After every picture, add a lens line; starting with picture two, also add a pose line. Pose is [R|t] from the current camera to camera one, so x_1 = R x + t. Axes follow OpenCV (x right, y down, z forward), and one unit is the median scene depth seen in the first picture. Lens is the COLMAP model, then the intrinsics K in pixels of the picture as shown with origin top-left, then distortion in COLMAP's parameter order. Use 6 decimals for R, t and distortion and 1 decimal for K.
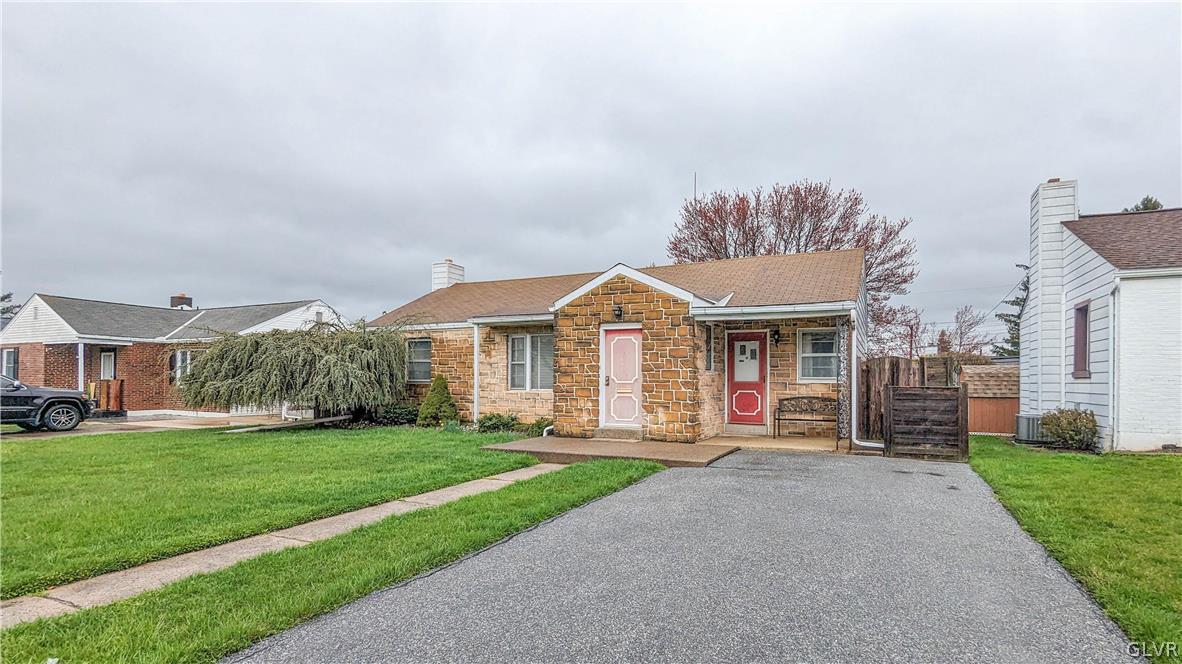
lens RADIAL K [[560.6, 0, 613.0], [0, 560.6, 360.1], [0, 0, 1]] dist [-0.005968, -0.001367]
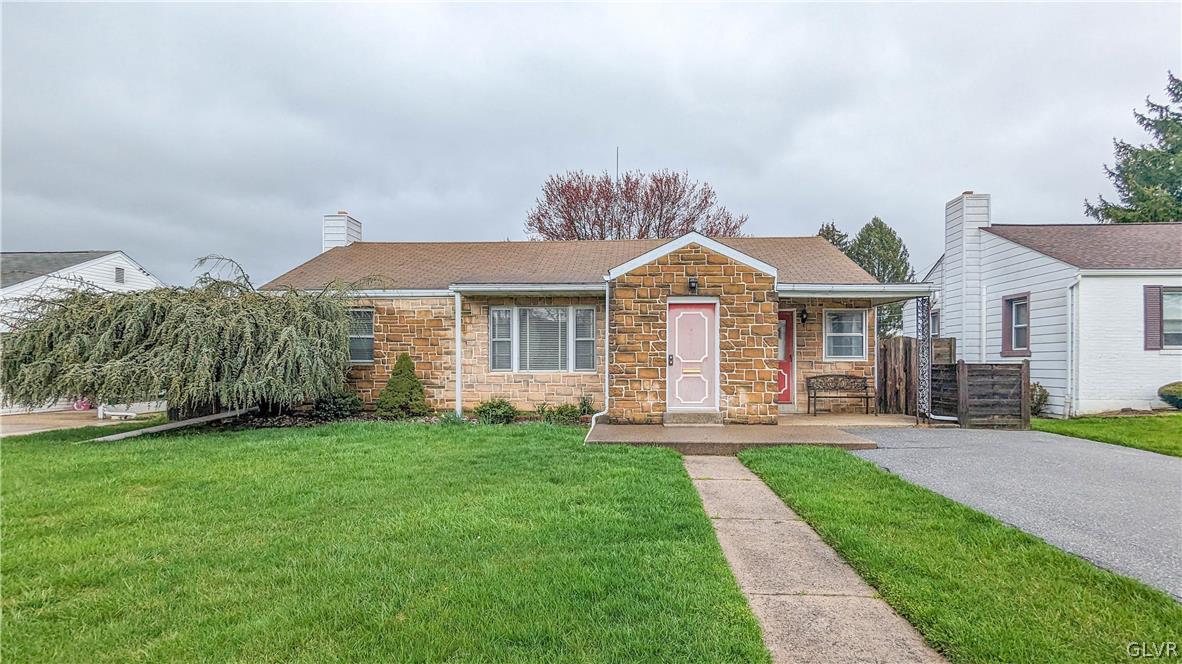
lens RADIAL K [[560.6, 0, 590.6], [0, 560.6, 337.6], [0, 0, 1]] dist [-0.005968, -0.001367]
pose [[0.928837, 0.011548, 0.370310, -0.453371], [-0.009214, 0.999925, -0.008073, 0.009108], [-0.370375, 0.004086, 0.928873, 0.202749]]
